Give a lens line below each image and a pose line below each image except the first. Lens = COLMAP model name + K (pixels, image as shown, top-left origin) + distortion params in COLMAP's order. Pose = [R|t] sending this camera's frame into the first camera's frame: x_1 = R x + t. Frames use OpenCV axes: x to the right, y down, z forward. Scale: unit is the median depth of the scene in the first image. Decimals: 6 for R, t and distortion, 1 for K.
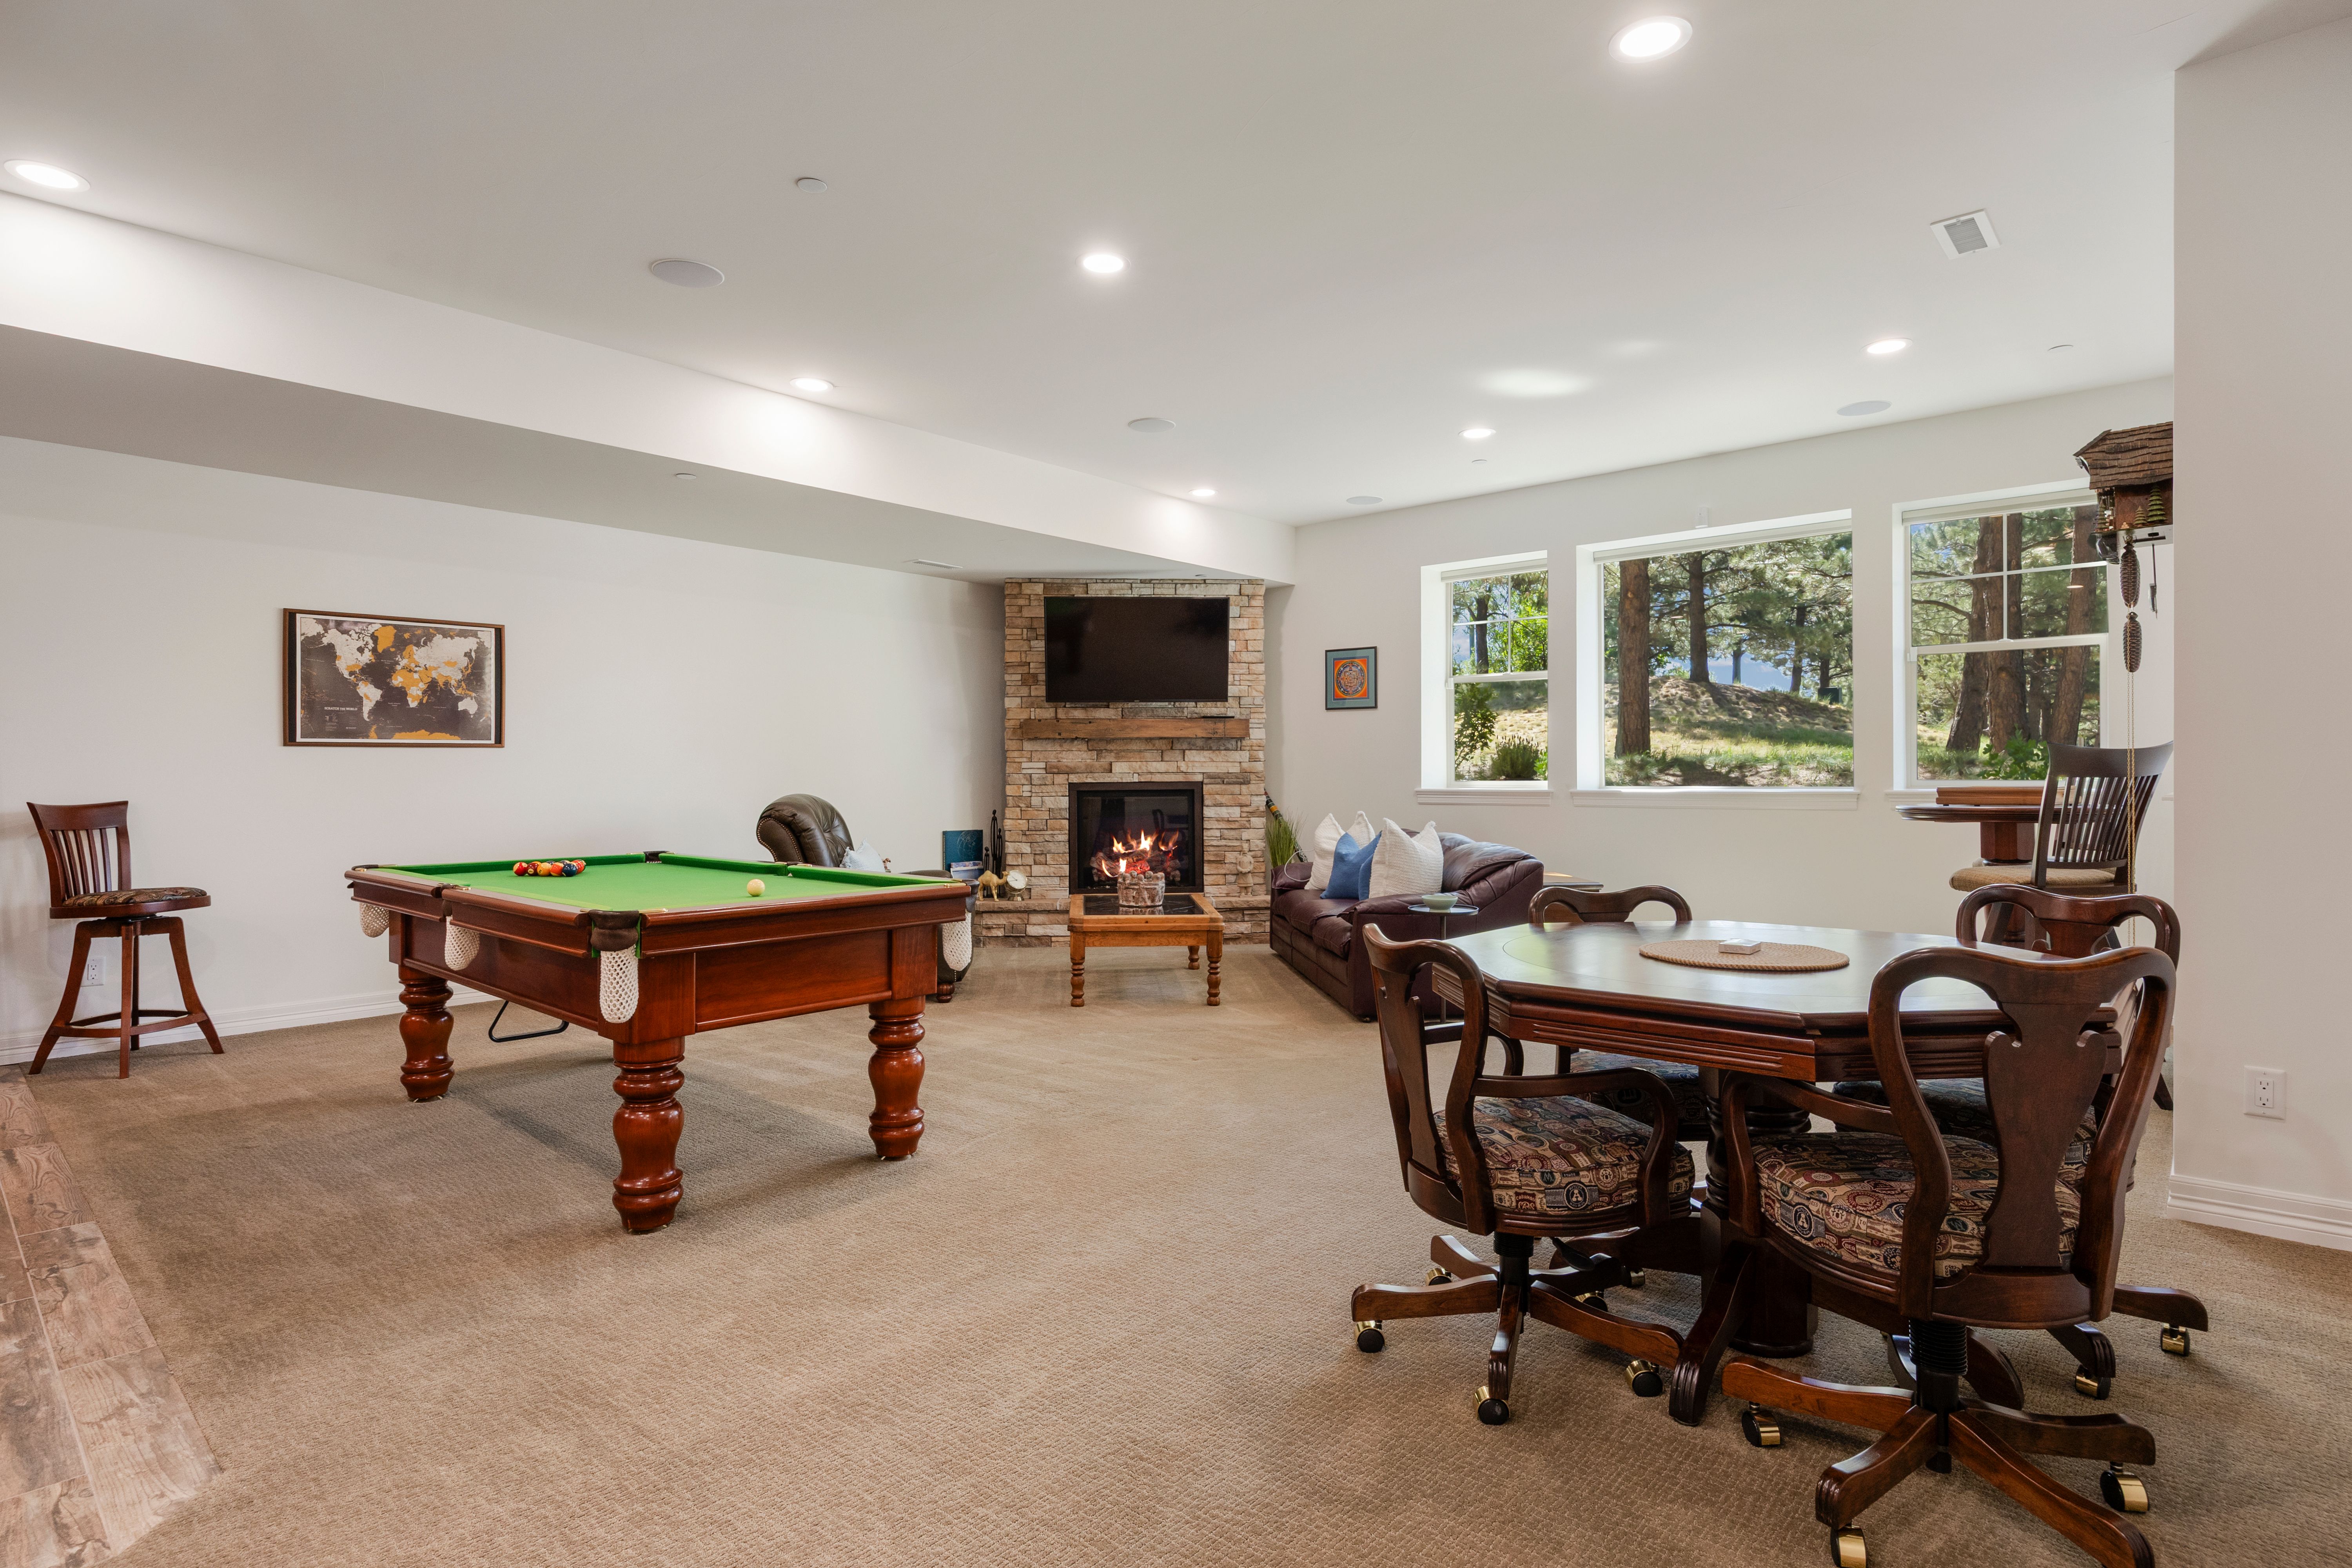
lens RADIAL K [[1191.9, 0, 1180.3], [0, 1191.9, 773.8], [0, 0, 1]] dist [0.001209, 0.000102]
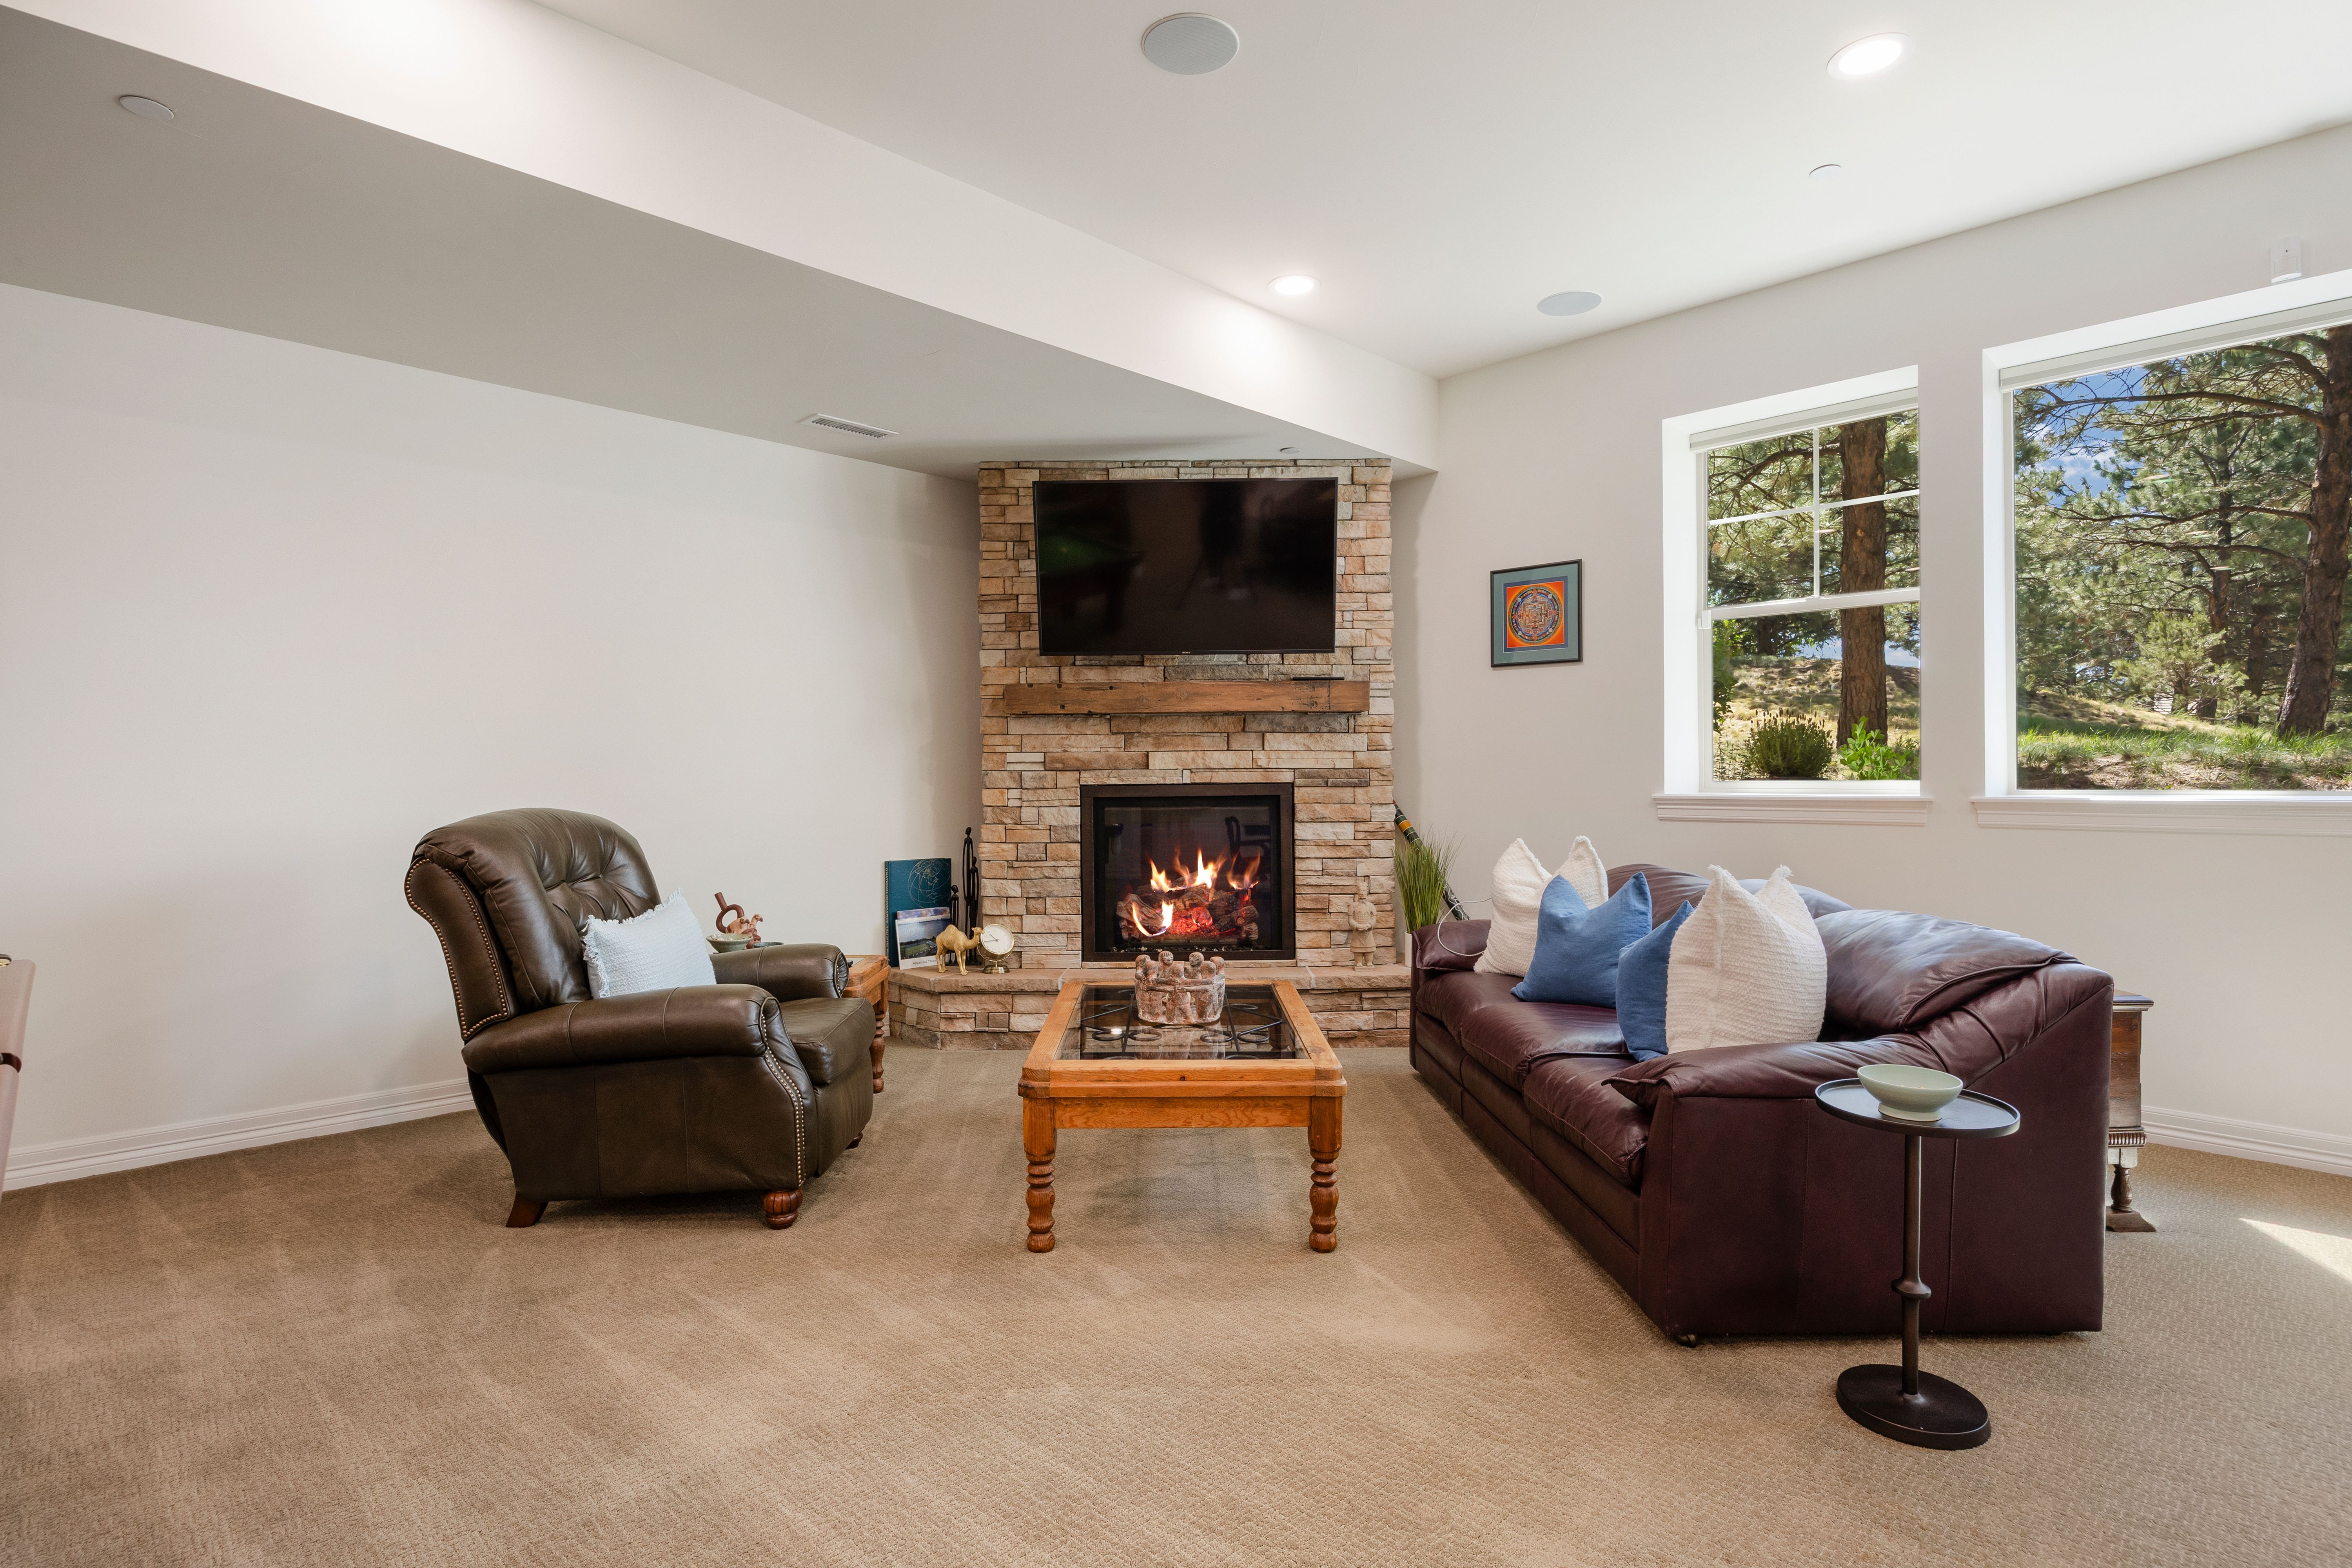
lens RADIAL K [[1191.9, 0, 1167.6], [0, 1191.9, 776.6], [0, 0, 1]] dist [0.001209, 0.000102]
pose [[0.996813, -0.002471, -0.079732, 0.002920], [0.002612, 0.999995, 0.001663, 0.002028], [0.079727, -0.001866, 0.996815, 0.376574]]
